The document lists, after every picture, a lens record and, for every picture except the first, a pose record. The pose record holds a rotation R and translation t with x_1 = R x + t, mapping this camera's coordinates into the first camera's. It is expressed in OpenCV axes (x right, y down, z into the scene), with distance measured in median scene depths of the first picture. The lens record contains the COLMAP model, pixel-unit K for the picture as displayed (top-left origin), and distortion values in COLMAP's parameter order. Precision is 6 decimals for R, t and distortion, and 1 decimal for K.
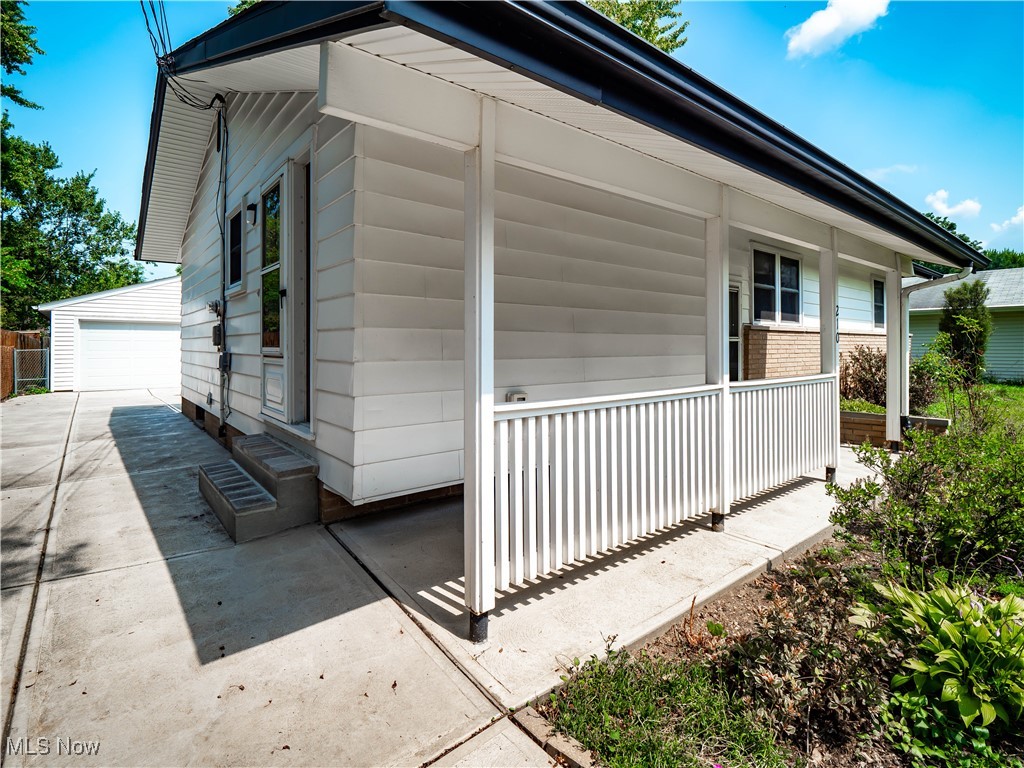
lens RADIAL K [[523.2, 0, 510.6], [0, 523.2, 342.1], [0, 0, 1]] dist [-0.016887, -0.000386]
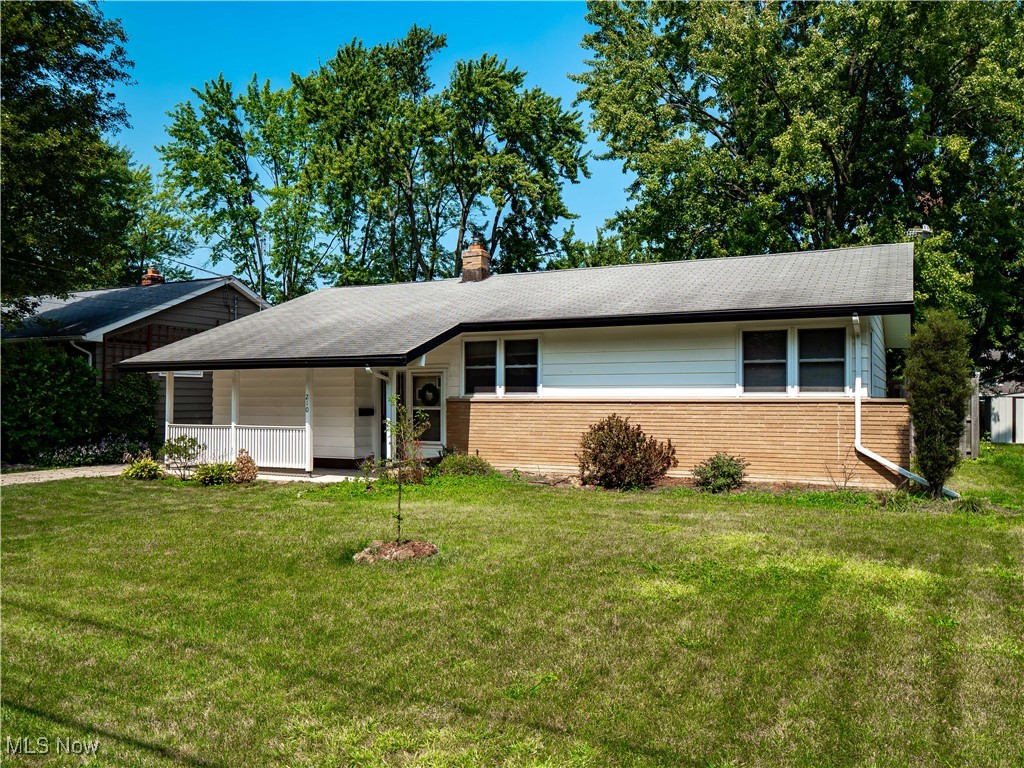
lens RADIAL K [[774.1, 0, 556.0], [0, 774.1, 386.2], [0, 0, 1]] dist [-0.004936, -0.000711]
pose [[0.435990, -0.013517, -0.899850, 3.140907], [0.004473, 0.999907, -0.012852, -0.047925], [0.899940, 0.001578, 0.436011, 0.438196]]
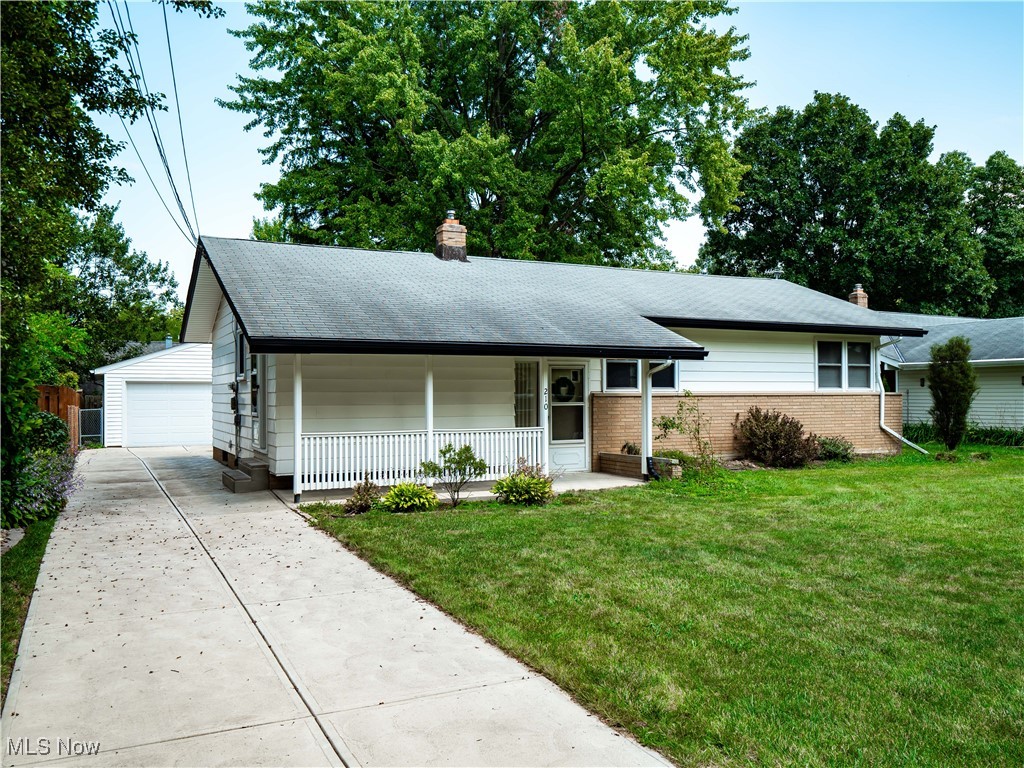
lens RADIAL K [[839.5, 0, 505.6], [0, 839.5, 395.5], [0, 0, 1]] dist [0.005340, -0.001799]
pose [[0.974787, -0.003578, -0.223109, 0.900659], [0.004907, 0.999973, 0.005403, -0.050243], [0.223084, -0.006361, 0.974778, -1.449122]]
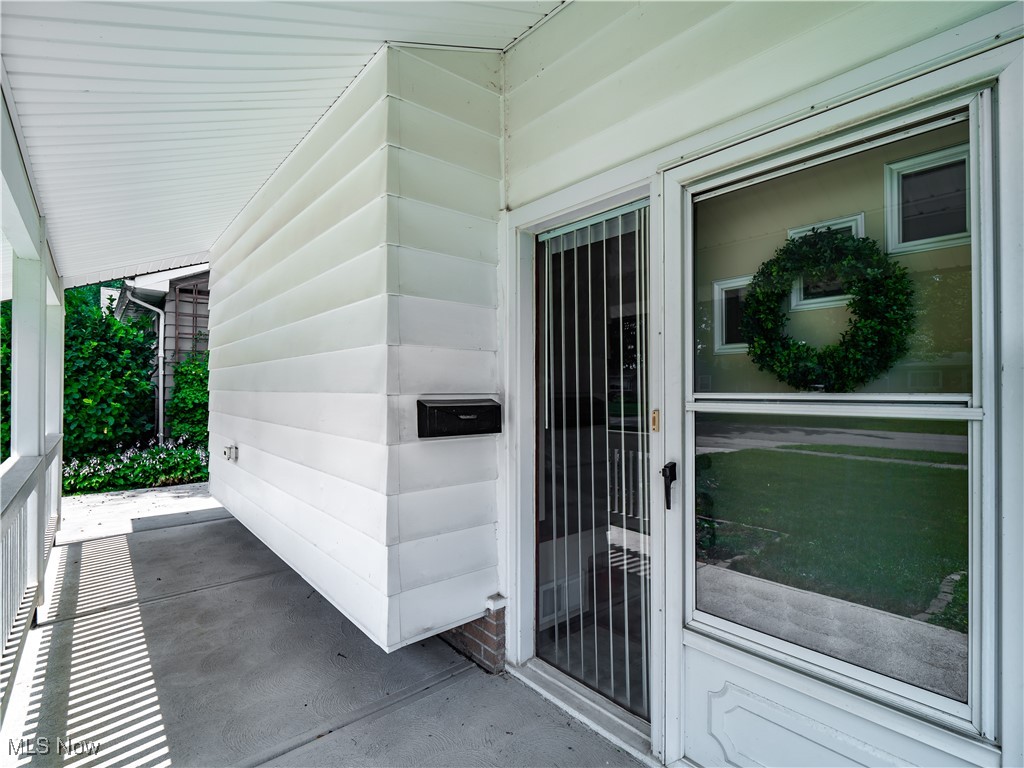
lens RADIAL K [[505.9, 0, 509.5], [0, 505.9, 387.2], [0, 0, 1]] dist [-0.012941, 0.000834]
pose [[0.010097, -0.000064, -0.999949, 0.729688], [0.005495, 0.999985, -0.000008, -0.018104], [0.999934, -0.005495, 0.010097, 1.073483]]
